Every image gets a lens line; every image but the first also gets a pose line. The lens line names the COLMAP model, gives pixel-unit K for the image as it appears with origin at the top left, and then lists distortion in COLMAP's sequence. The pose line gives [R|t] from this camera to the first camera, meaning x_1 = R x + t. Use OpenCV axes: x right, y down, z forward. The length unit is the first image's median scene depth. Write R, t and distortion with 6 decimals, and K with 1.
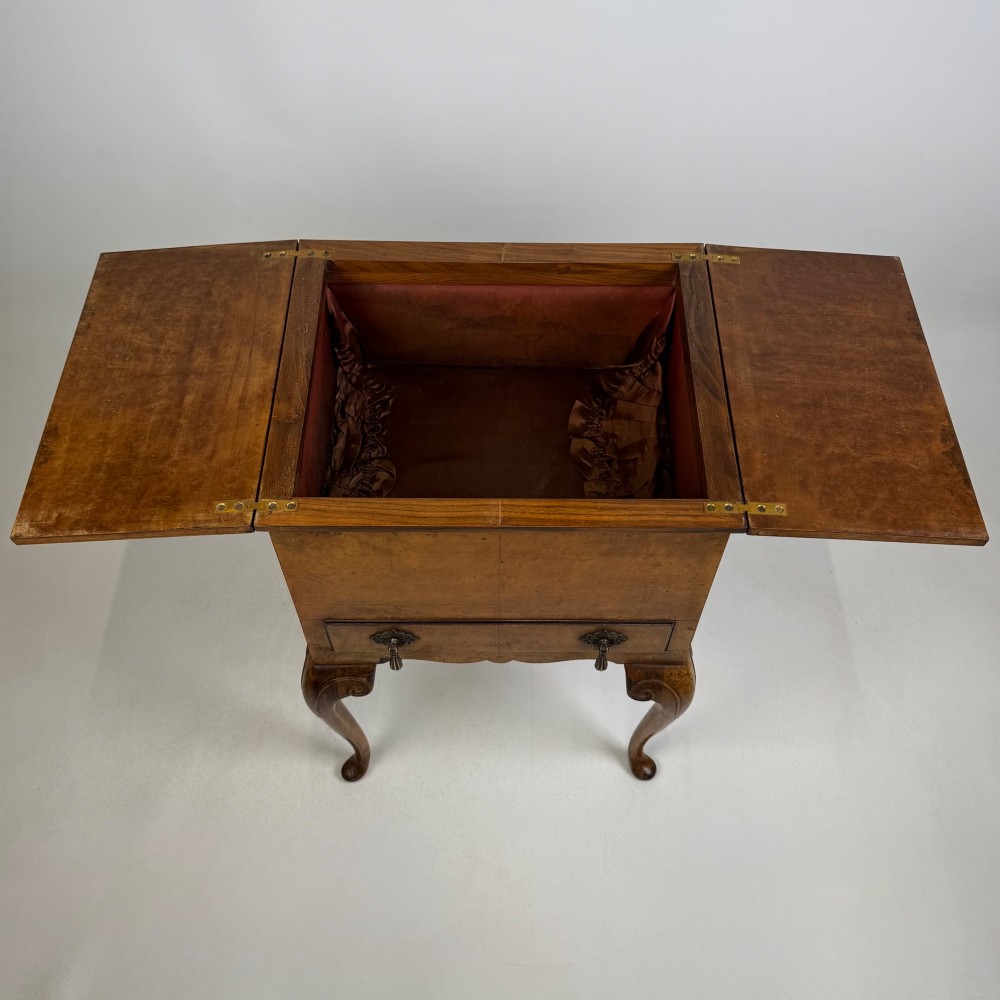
lens RADIAL K [[999.5, 0, 517.2], [0, 999.5, 498.3], [0, 0, 1]] dist [0.108262, -0.004245]
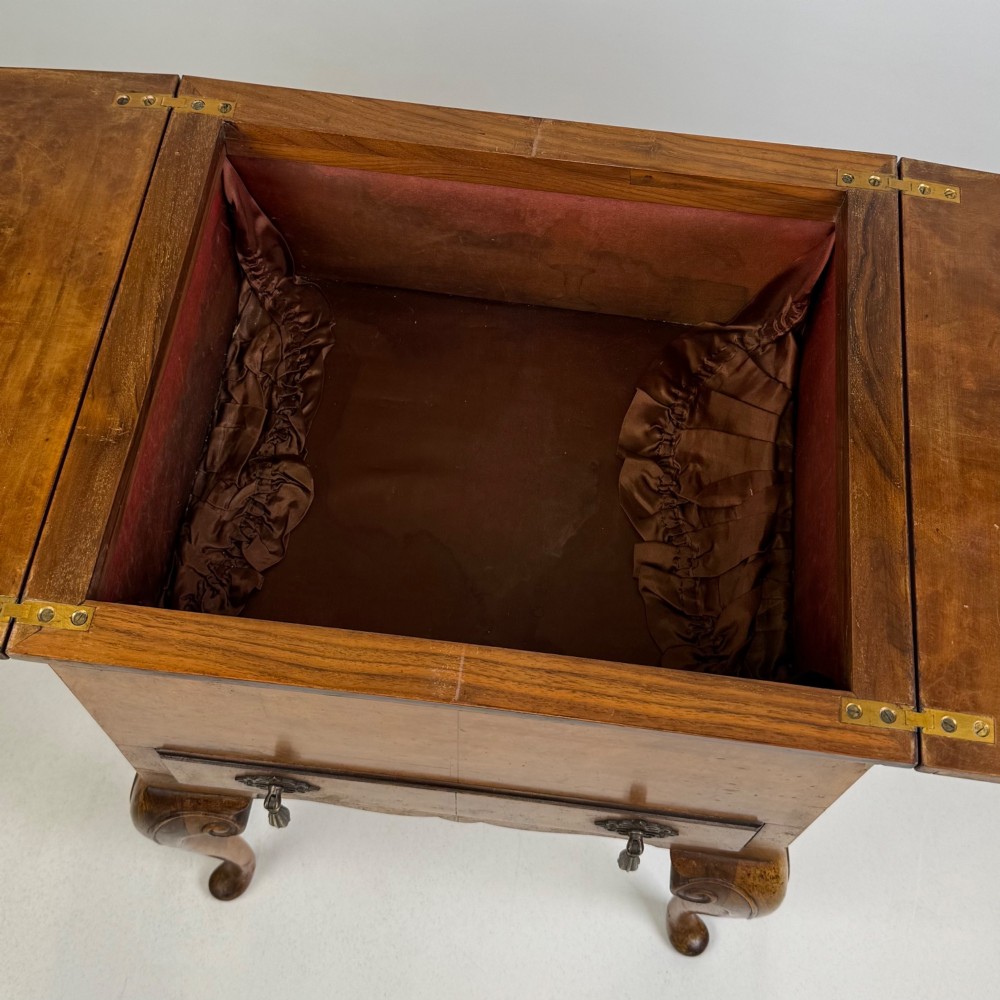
lens RADIAL K [[1354.6, 0, 524.6], [0, 1354.6, 375.0], [0, 0, 1]] dist [0.152516, -0.335068]
pose [[0.993076, 0.112196, -0.034814, 0.020606], [-0.109247, 0.990994, 0.077429, -0.171540], [0.043187, -0.073090, 0.996390, 0.233332]]
